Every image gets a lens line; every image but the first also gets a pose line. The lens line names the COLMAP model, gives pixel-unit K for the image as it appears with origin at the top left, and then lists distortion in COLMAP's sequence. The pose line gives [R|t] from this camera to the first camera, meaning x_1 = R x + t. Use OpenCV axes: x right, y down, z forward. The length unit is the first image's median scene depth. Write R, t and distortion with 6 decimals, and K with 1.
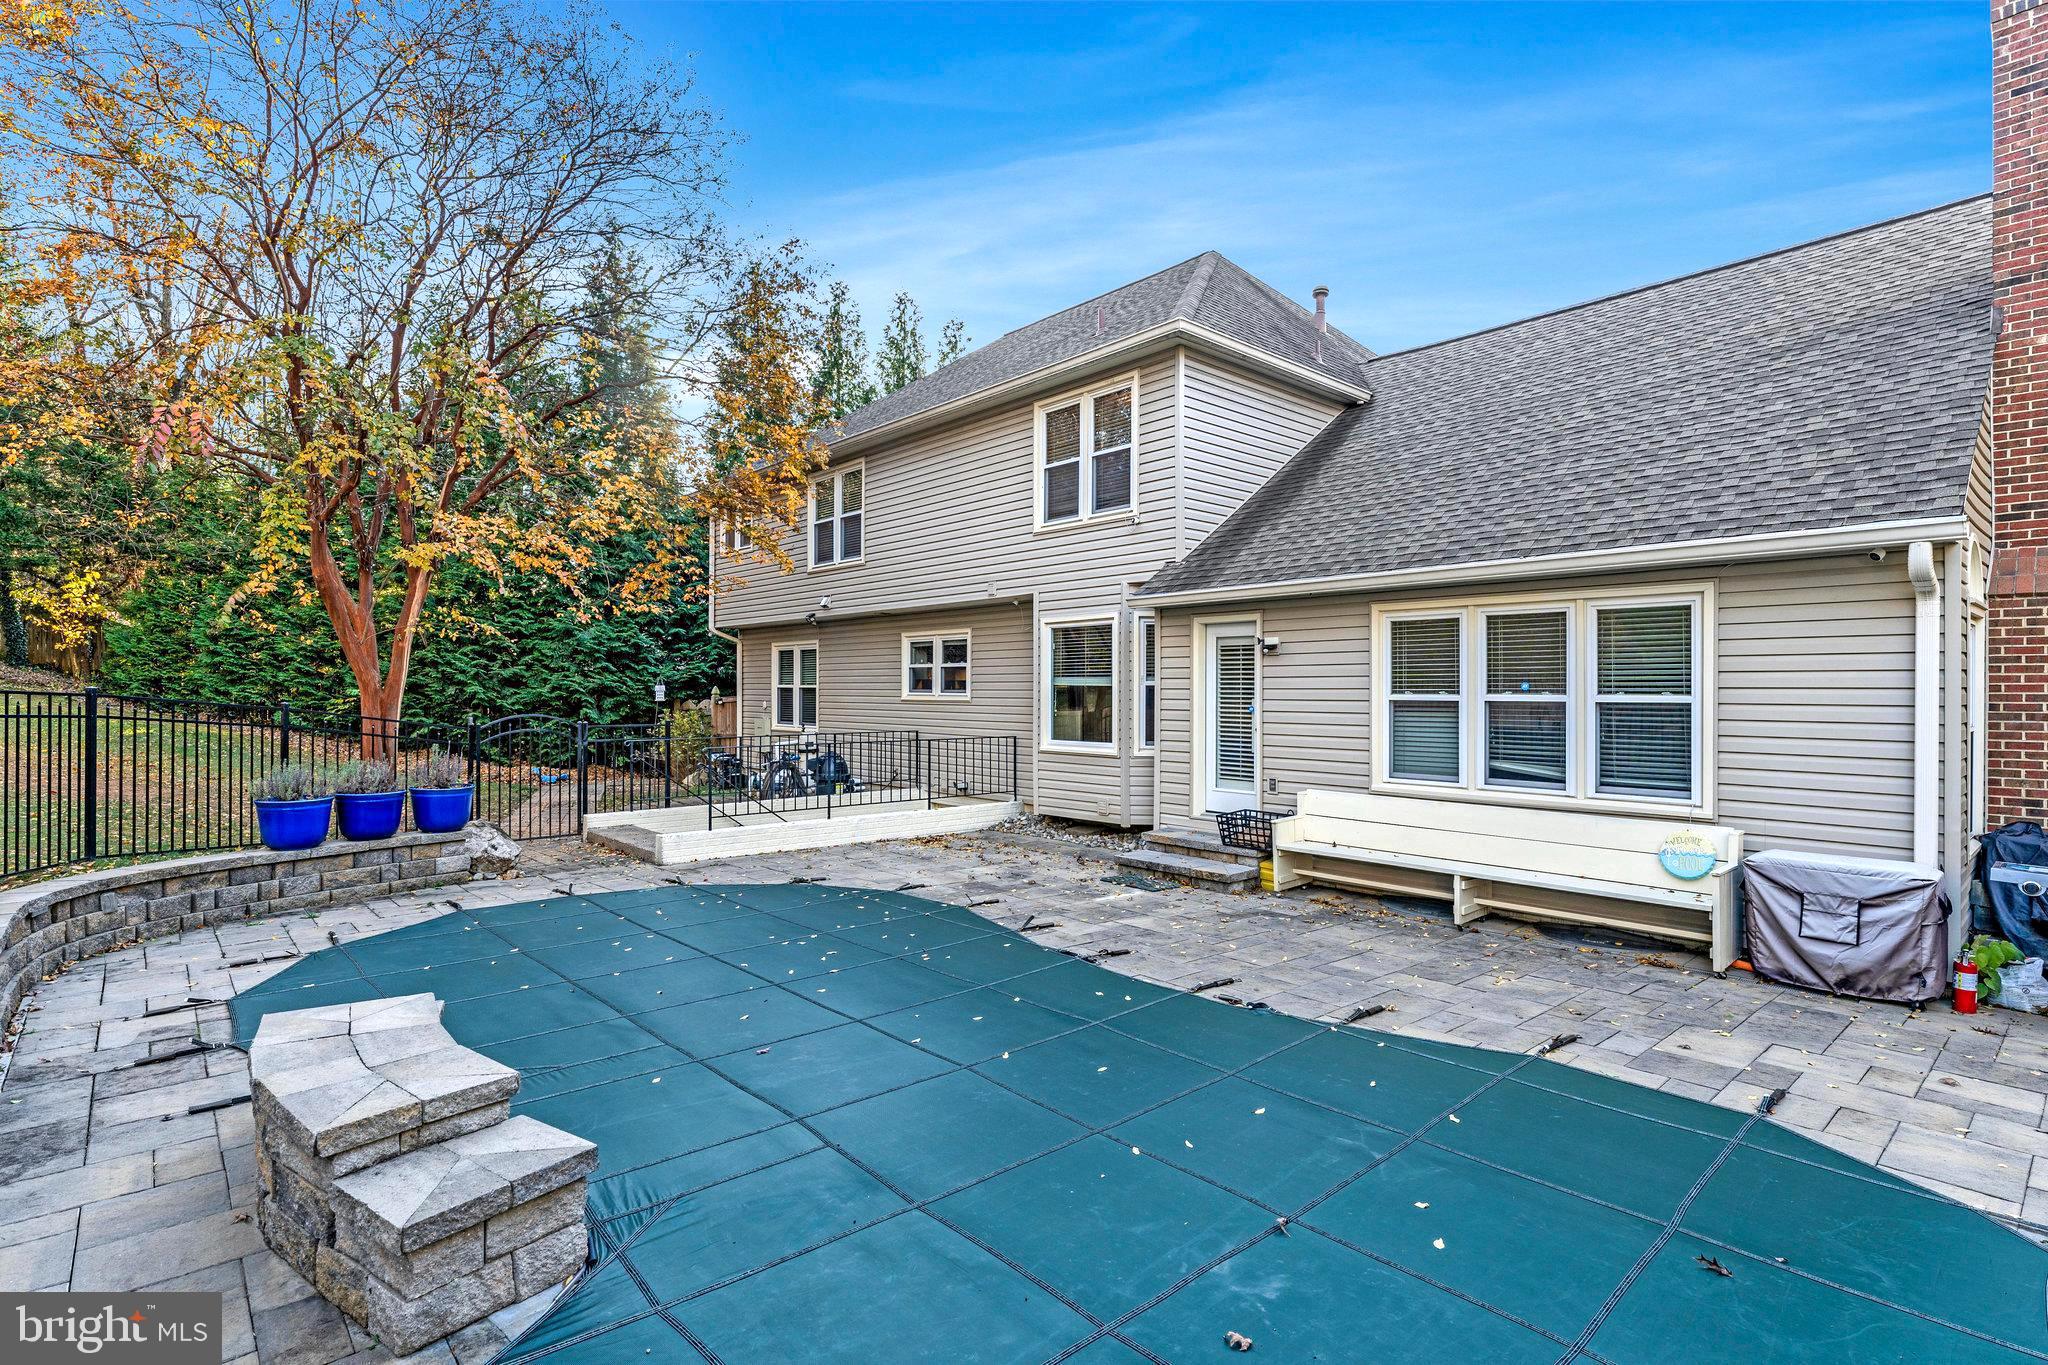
lens RADIAL K [[995.1, 0, 1015.3], [0, 995.1, 686.7], [0, 0, 1]] dist [0.002274, -0.001168]
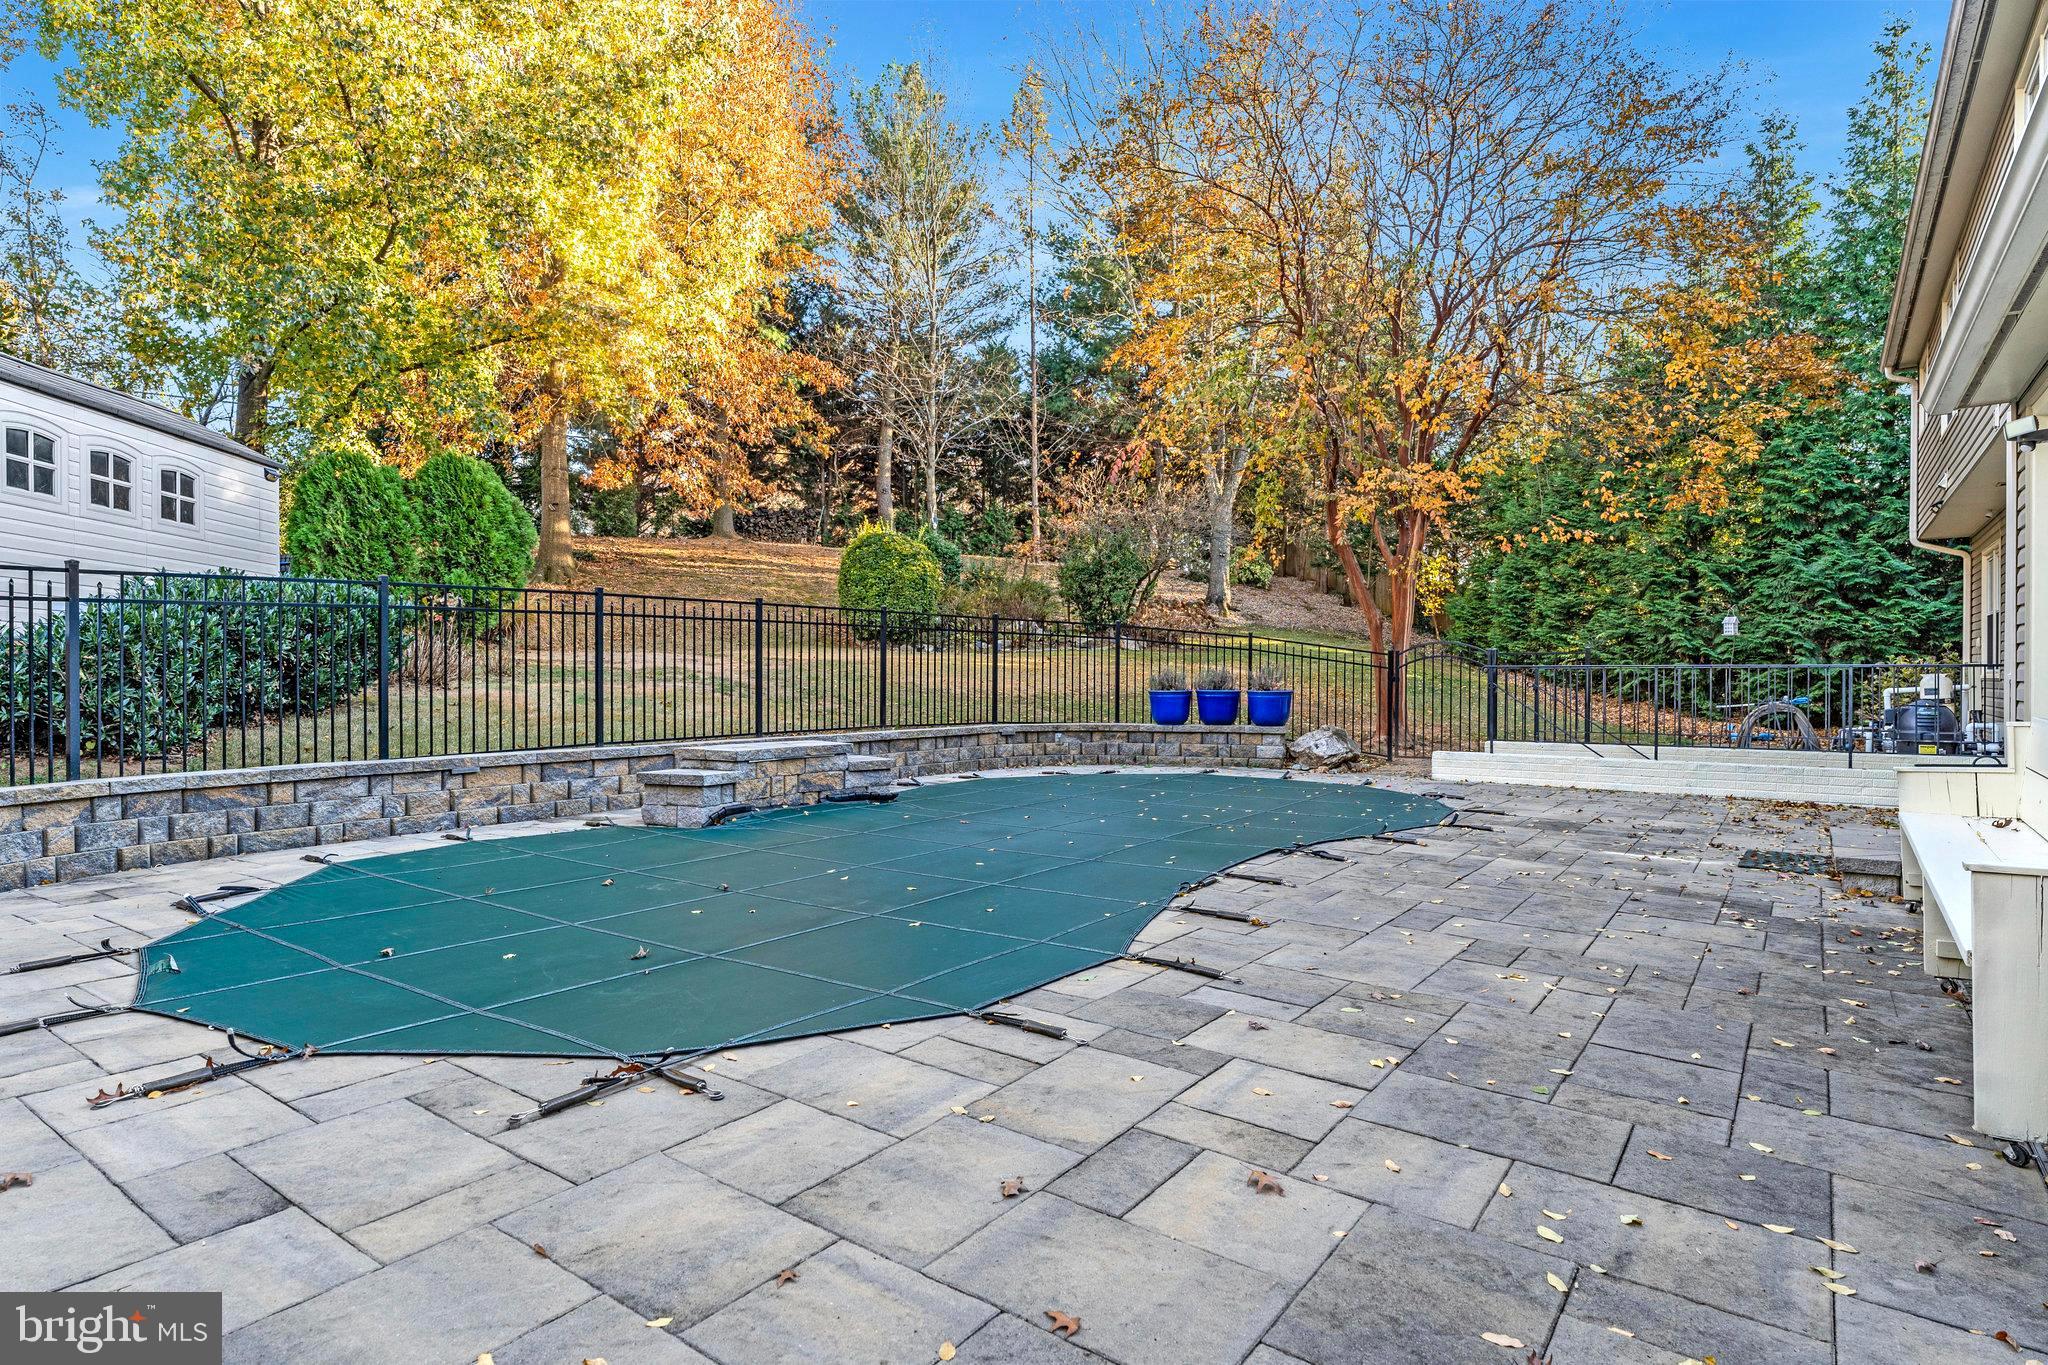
lens RADIAL K [[1091.8, 0, 1005.2], [0, 1091.8, 683.5], [0, 0, 1]] dist [0.004498, -0.000076]
pose [[0.205005, 0.006017, -0.978742, 0.811158], [0.003102, 0.999972, 0.006797, 0.092918], [0.978756, -0.004429, 0.204981, 0.448622]]
